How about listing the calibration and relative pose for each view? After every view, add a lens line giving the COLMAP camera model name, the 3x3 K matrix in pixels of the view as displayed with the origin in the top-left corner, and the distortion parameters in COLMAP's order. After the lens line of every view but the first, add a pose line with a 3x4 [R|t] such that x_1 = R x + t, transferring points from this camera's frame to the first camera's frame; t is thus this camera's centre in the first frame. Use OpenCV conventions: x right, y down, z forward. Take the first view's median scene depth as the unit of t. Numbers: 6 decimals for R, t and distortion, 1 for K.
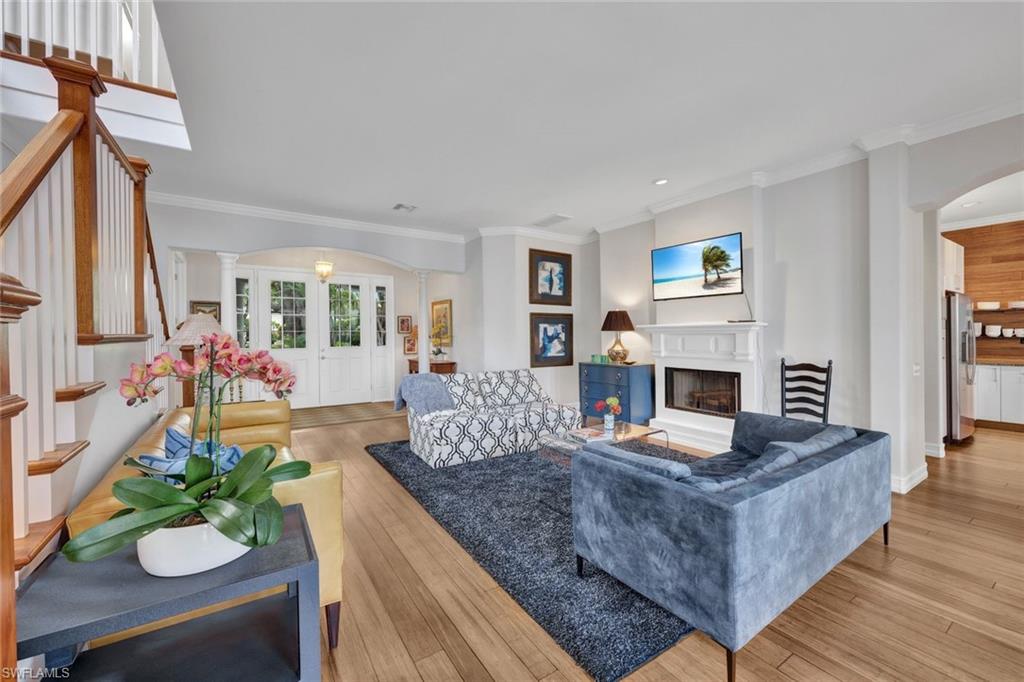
lens RADIAL K [[411.1, 0, 515.5], [0, 411.1, 336.3], [0, 0, 1]] dist [0.001559, -0.000026]
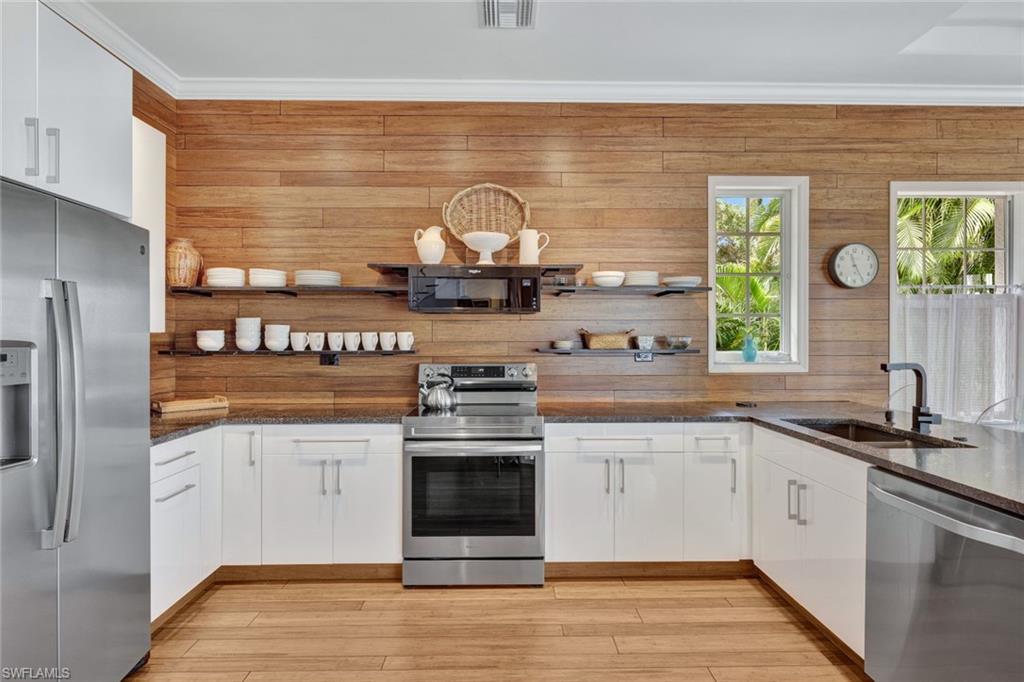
lens RADIAL K [[540.5, 0, 514.8], [0, 540.5, 344.1], [0, 0, 1]] dist [0.002191, 0.001236]
pose [[0.541057, -0.003691, 0.840978, 0.821866], [0.001577, 0.999993, 0.003374, -0.007355], [-0.840985, -0.000500, 0.541059, 0.481383]]
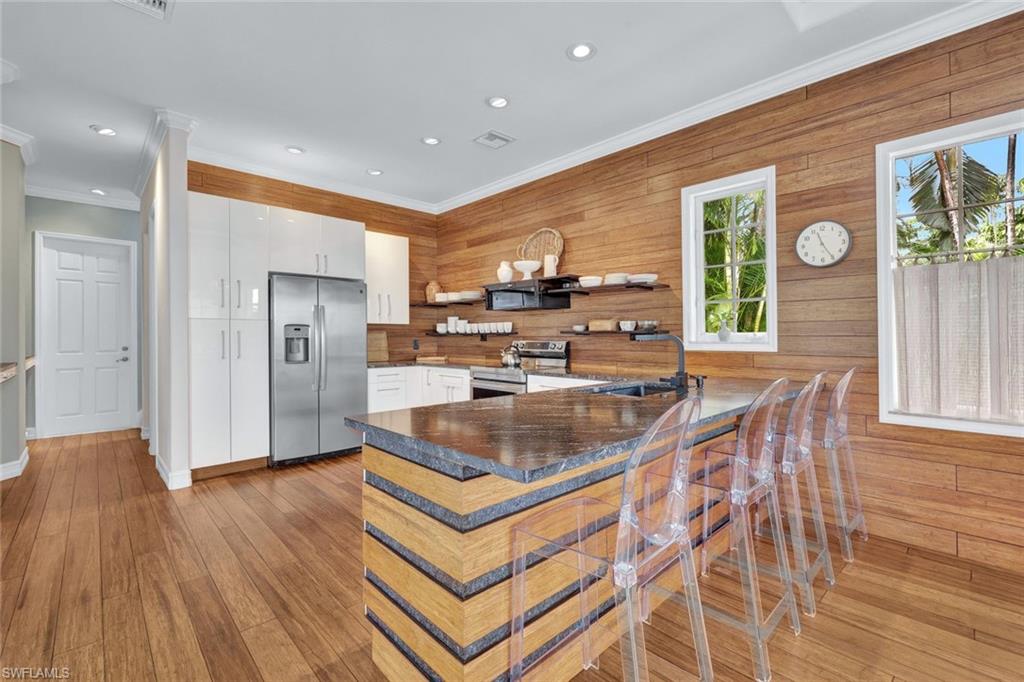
lens RADIAL K [[440.6, 0, 514.2], [0, 440.6, 343.3], [0, 0, 1]] dist [0.003603, 0.000176]
pose [[0.984053, 0.003552, 0.177839, 1.116229], [-0.005310, 0.999942, 0.009413, 0.013614], [-0.177796, -0.010207, 0.984015, 0.074541]]
